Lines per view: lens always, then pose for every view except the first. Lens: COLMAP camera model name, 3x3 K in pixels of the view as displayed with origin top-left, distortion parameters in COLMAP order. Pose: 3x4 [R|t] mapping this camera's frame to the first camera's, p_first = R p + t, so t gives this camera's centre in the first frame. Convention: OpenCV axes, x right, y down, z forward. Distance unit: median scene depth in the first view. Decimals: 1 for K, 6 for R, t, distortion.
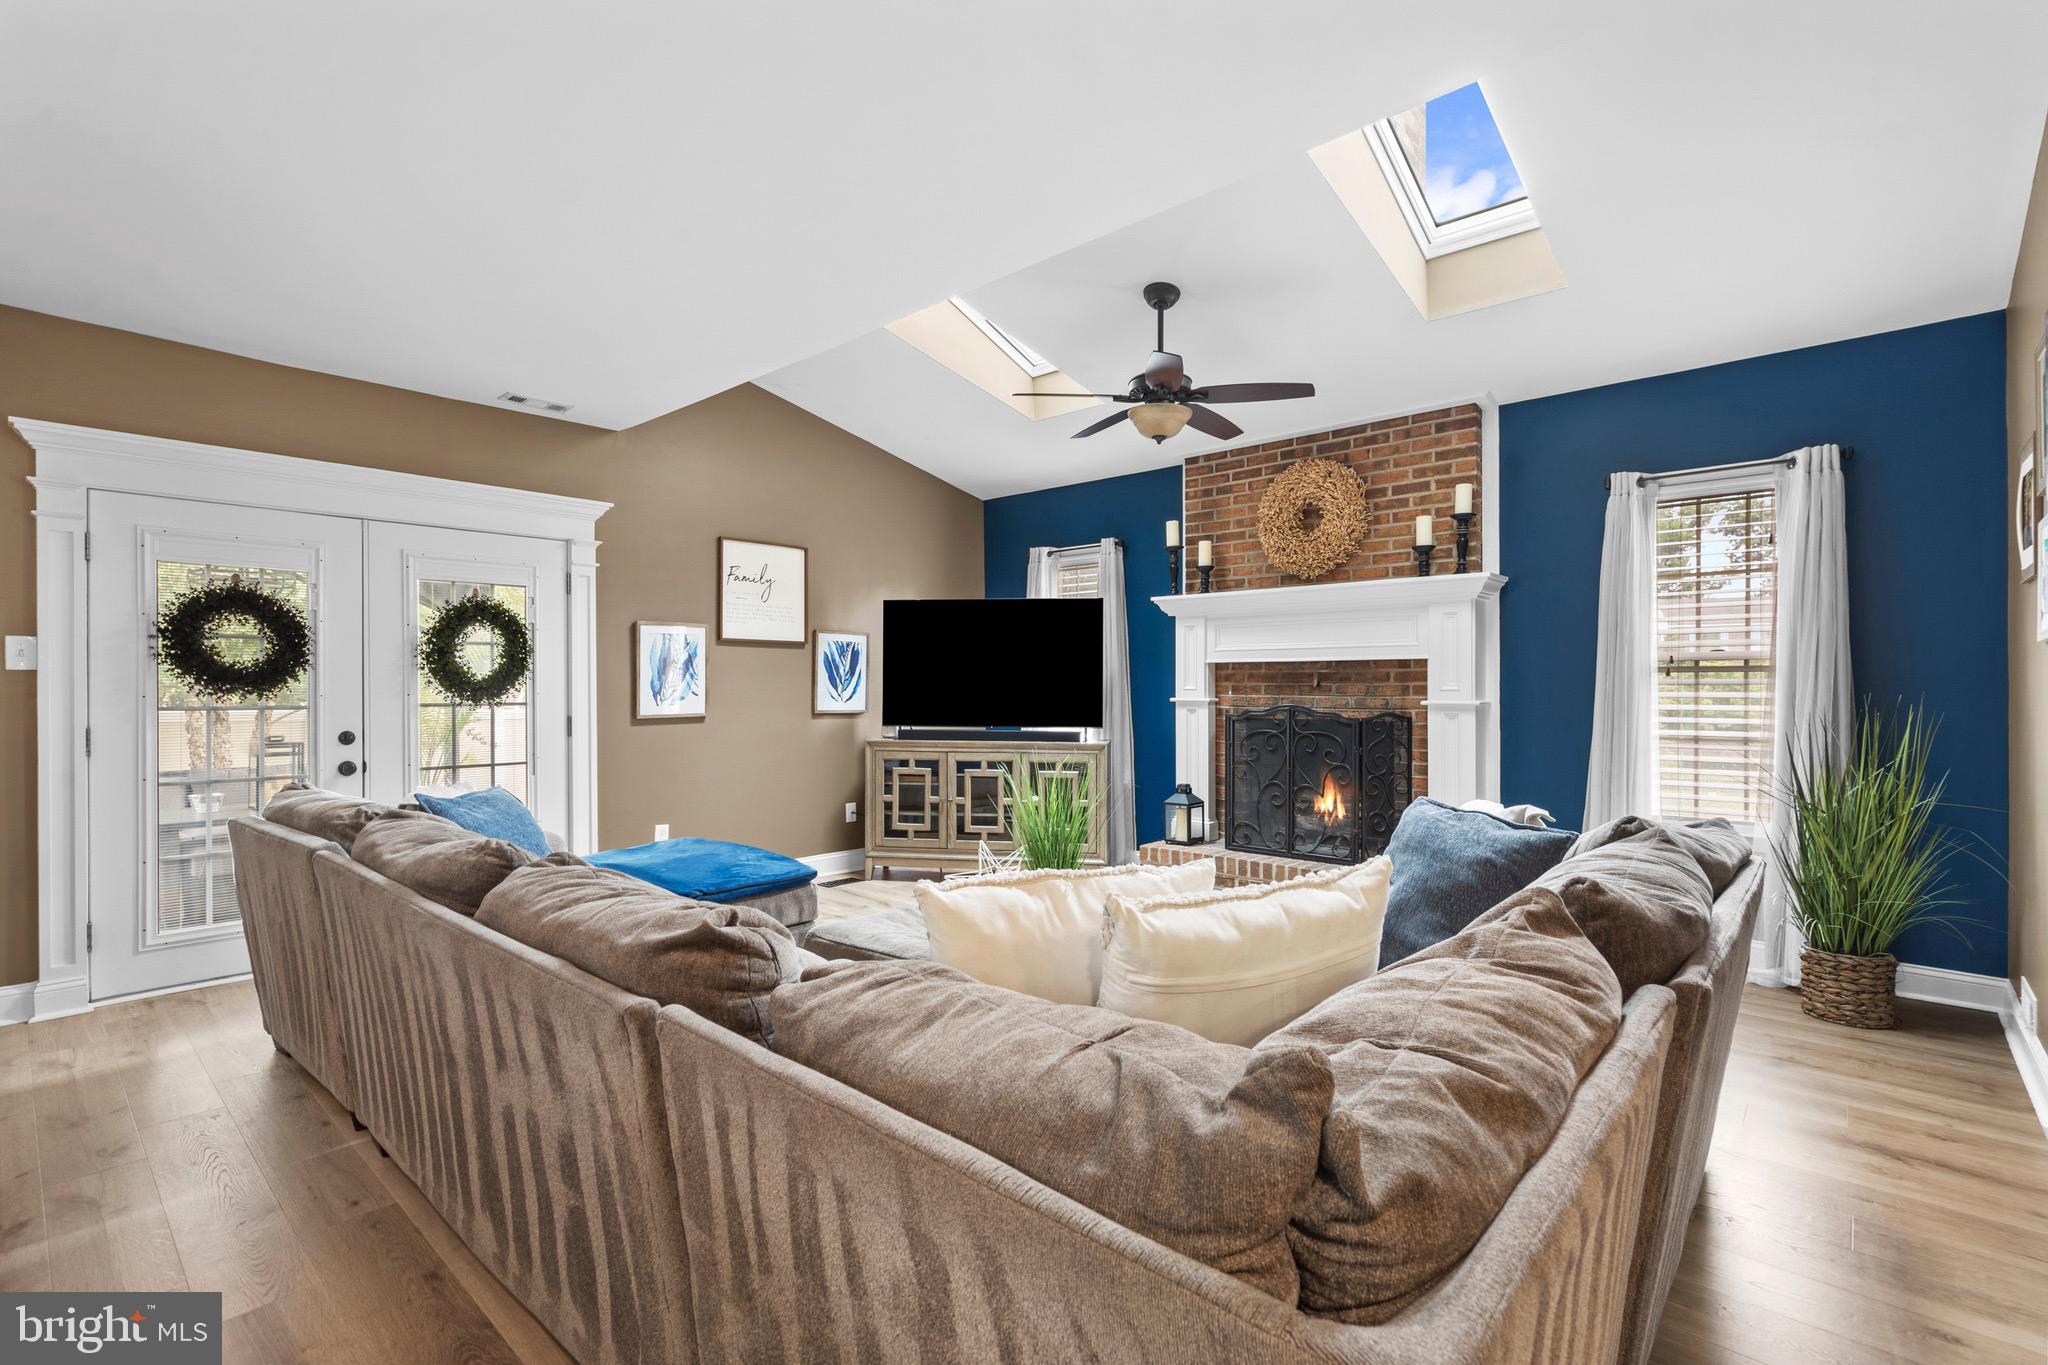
lens RADIAL K [[941.4, 0, 1022.0], [0, 941.4, 685.1], [0, 0, 1]] dist [-0.000150, 0.002992]
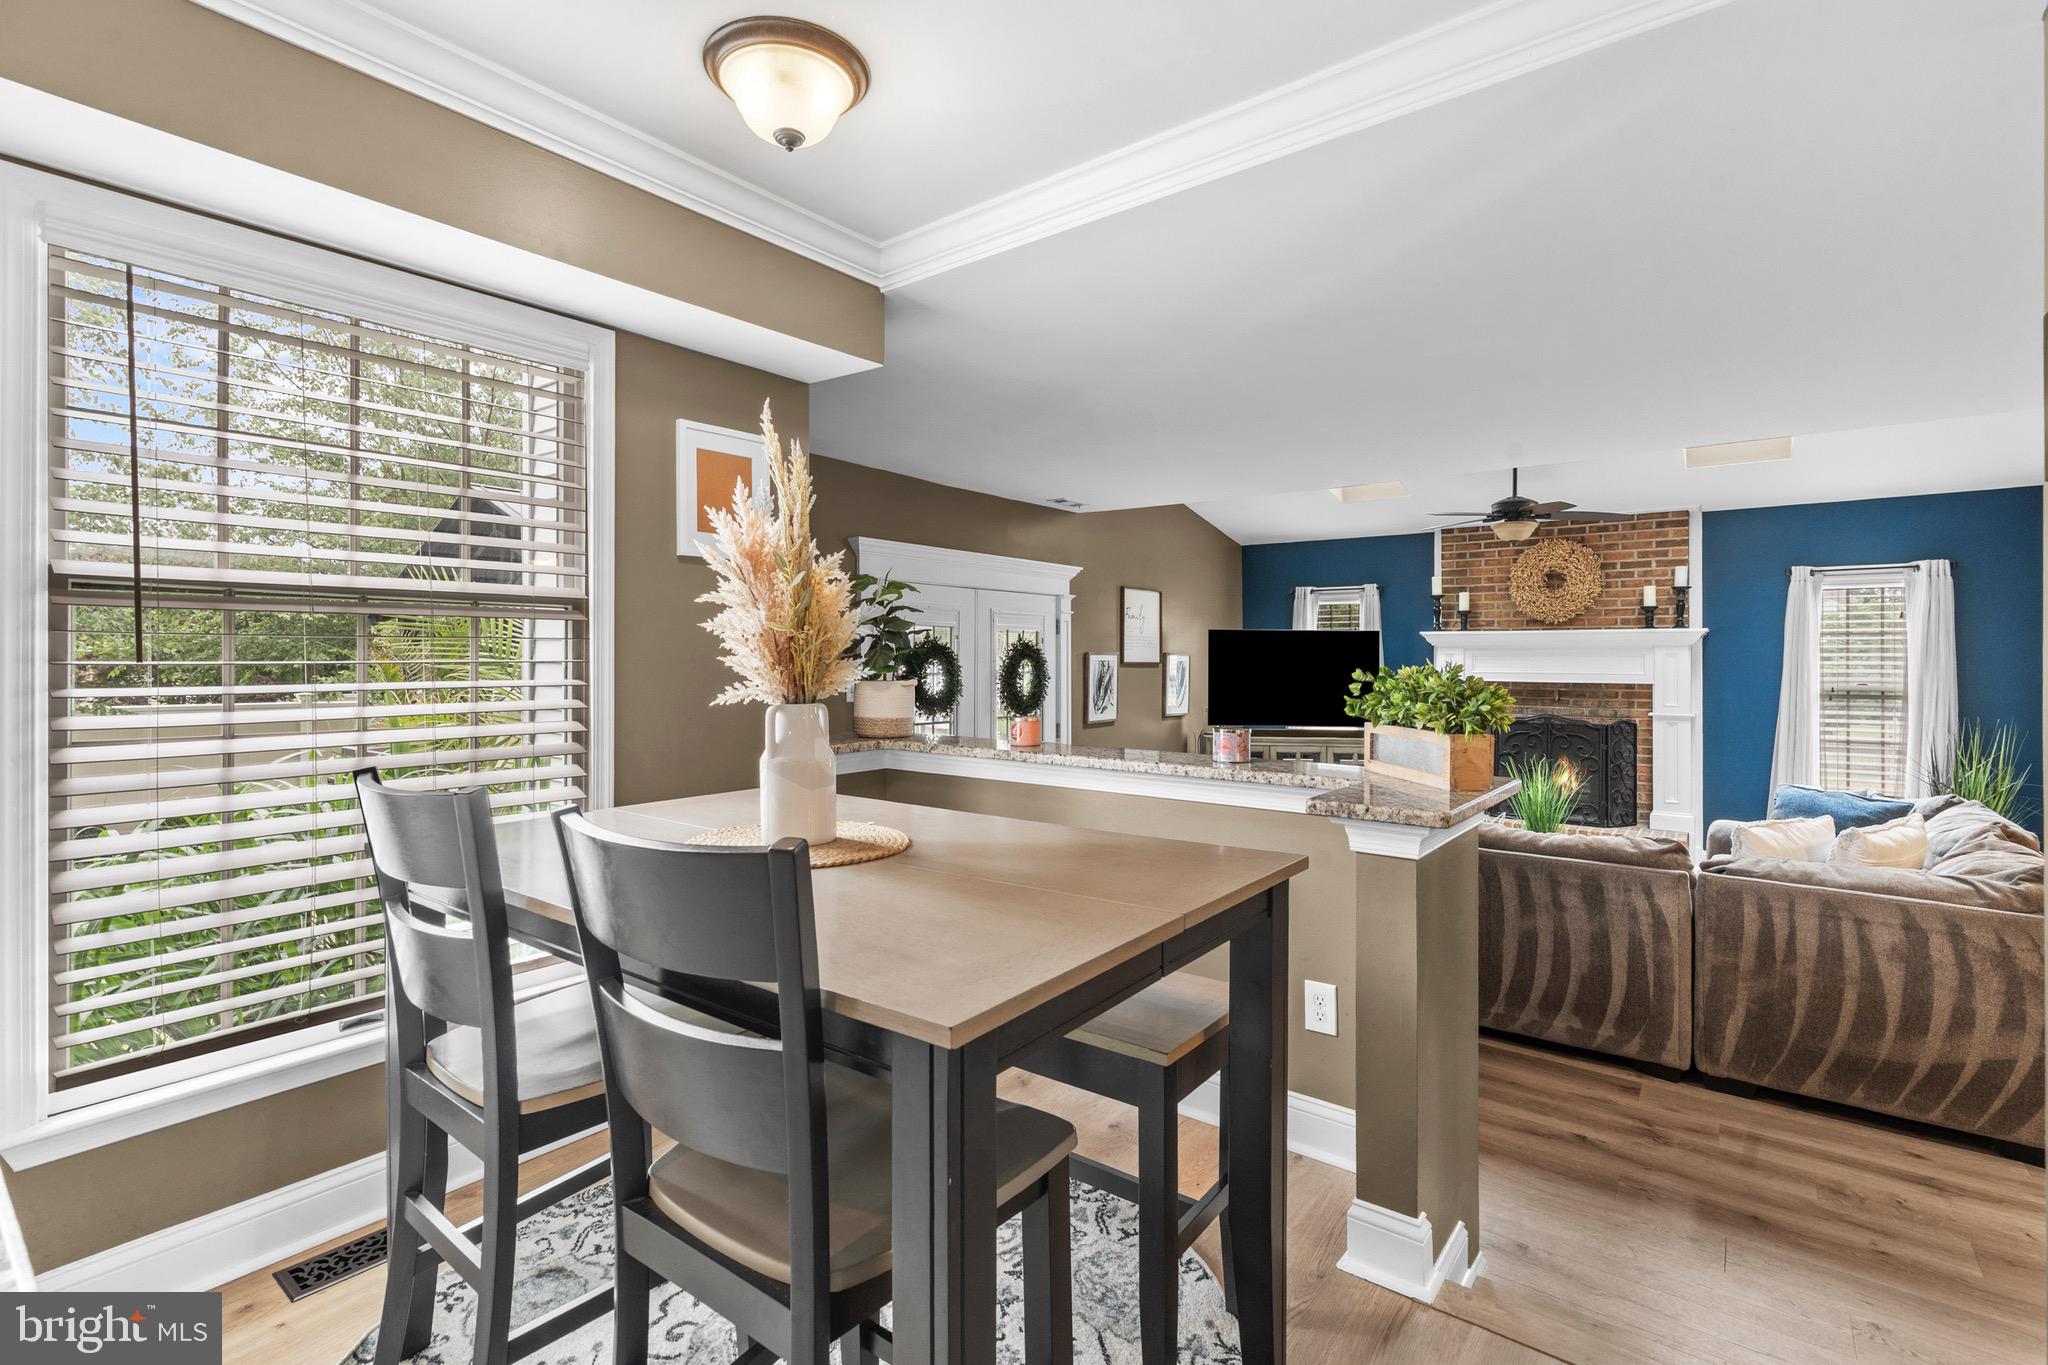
lens RADIAL K [[941.4, 0, 1024.7], [0, 941.4, 663.6], [0, 0, 1]] dist [-0.000150, 0.002992]
pose [[0.996699, 0.005012, 0.081025, -0.628642], [-0.005323, 0.999979, 0.003616, -0.057412], [-0.081005, -0.004035, 0.996706, -0.358222]]
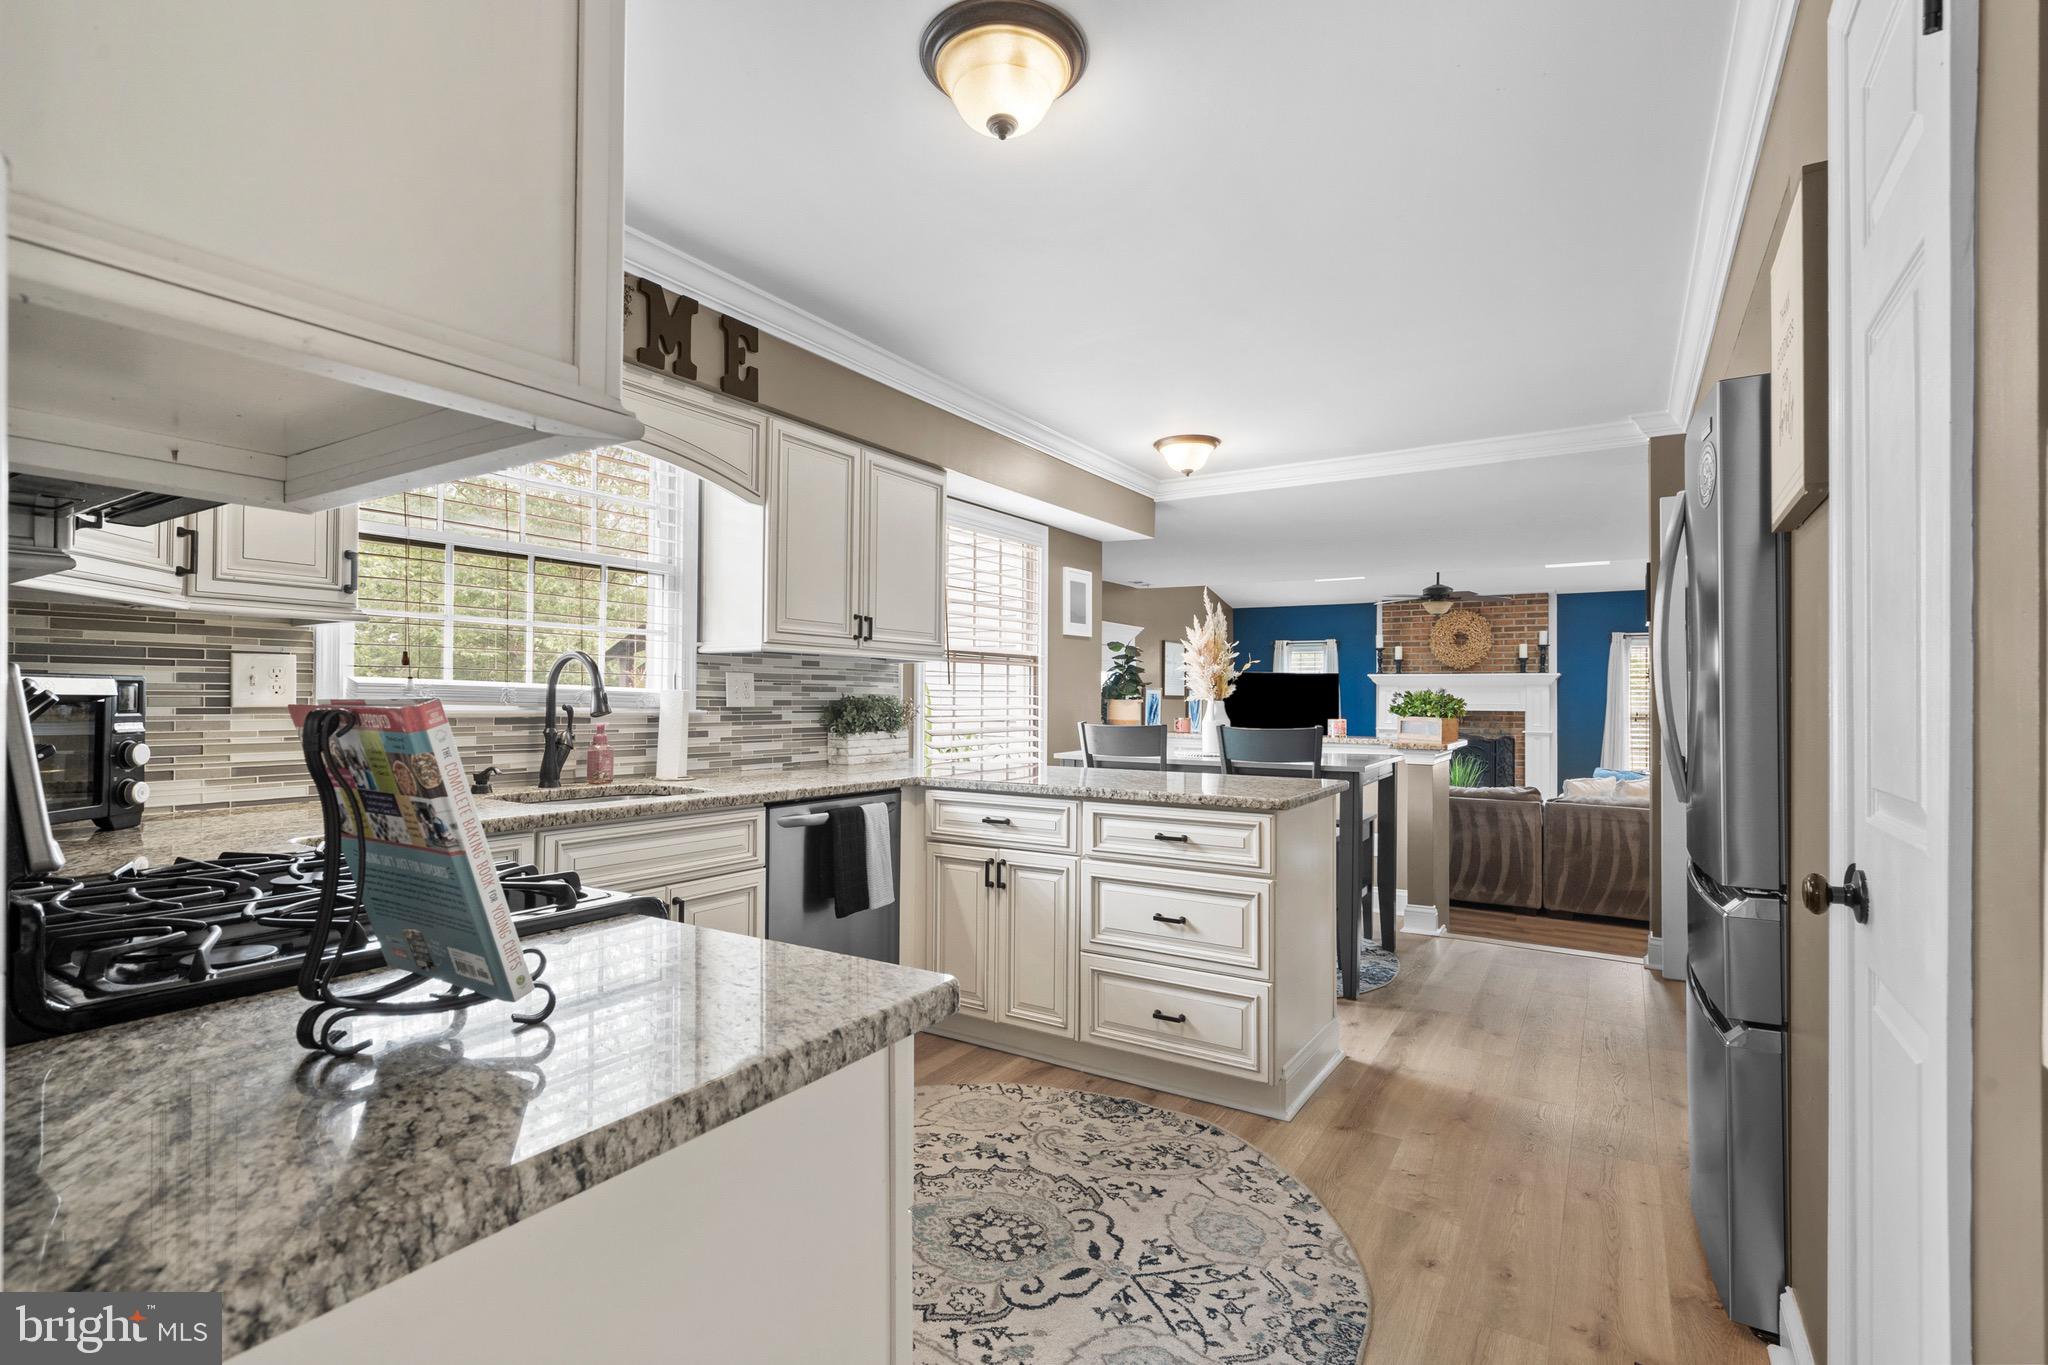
lens RADIAL K [[941.4, 0, 1020.7], [0, 941.4, 697.9], [0, 0, 1]] dist [-0.000150, 0.002992]
pose [[0.984798, 0.010369, 0.173391, -1.019557], [-0.010100, 0.999946, -0.002435, -0.039901], [-0.173407, 0.000647, 0.984850, -0.864336]]
